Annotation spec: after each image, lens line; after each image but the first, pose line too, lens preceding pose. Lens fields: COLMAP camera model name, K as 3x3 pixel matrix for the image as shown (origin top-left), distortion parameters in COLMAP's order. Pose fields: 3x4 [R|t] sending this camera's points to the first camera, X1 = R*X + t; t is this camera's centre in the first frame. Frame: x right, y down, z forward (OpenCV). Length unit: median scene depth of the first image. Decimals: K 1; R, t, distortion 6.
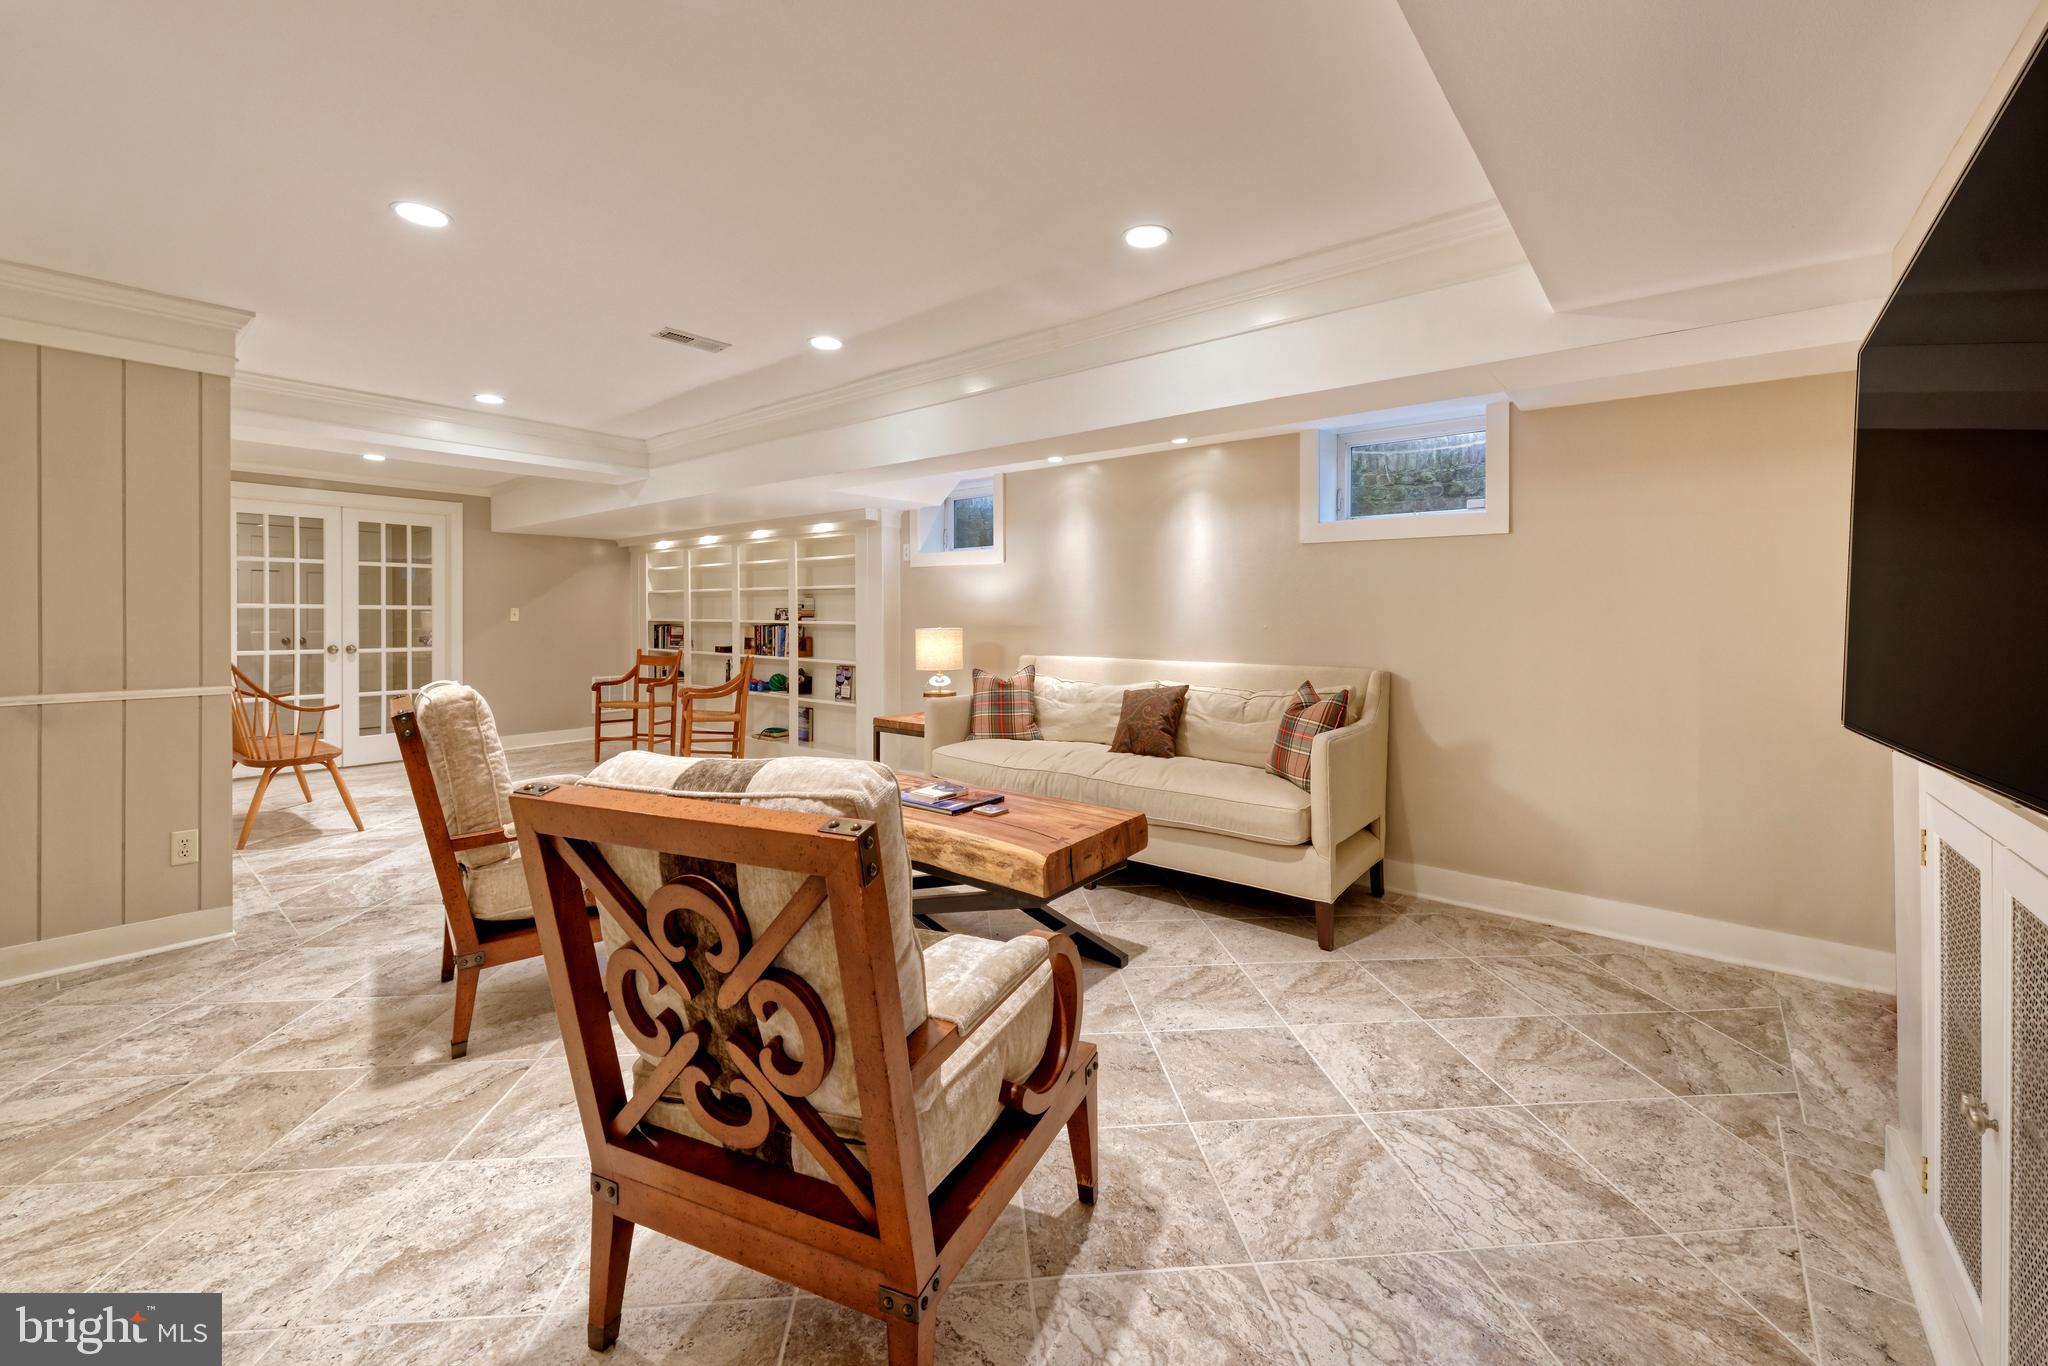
lens RADIAL K [[931.2, 0, 1051.8], [0, 931.2, 617.8], [0, 0, 1]] dist [0.000046, 0.000164]
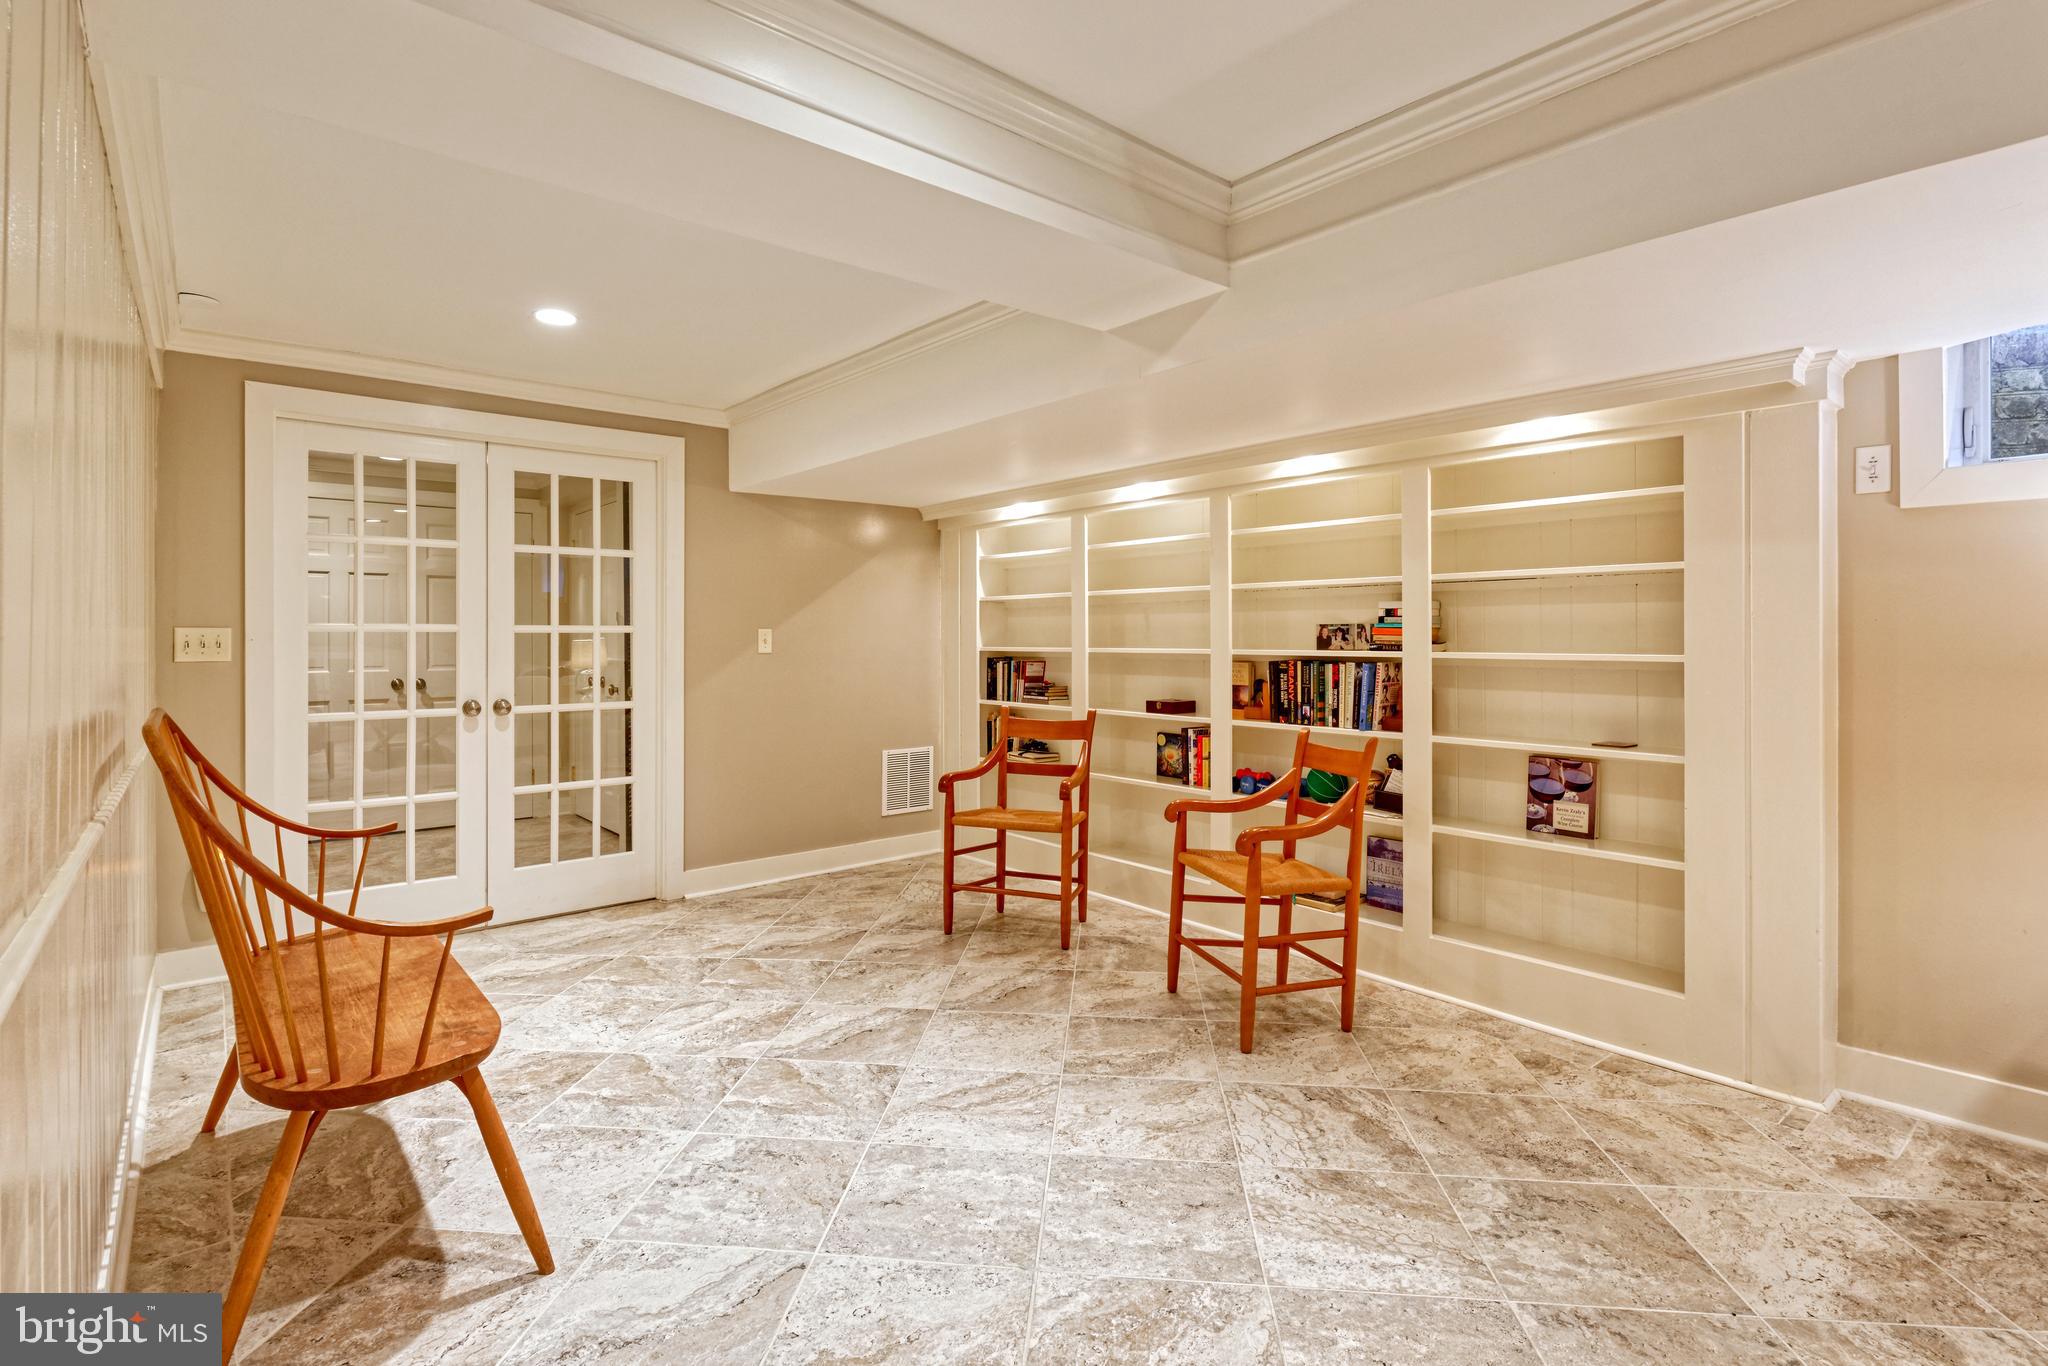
lens RADIAL K [[976.5, 0, 1026.6], [0, 976.5, 631.9], [0, 0, 1]] dist [-0.036148, -0.000115]
pose [[0.990971, -0.006377, -0.133928, -0.377696], [0.005199, 0.999945, -0.009144, -0.003022], [0.133979, 0.008366, 0.990949, 0.487988]]
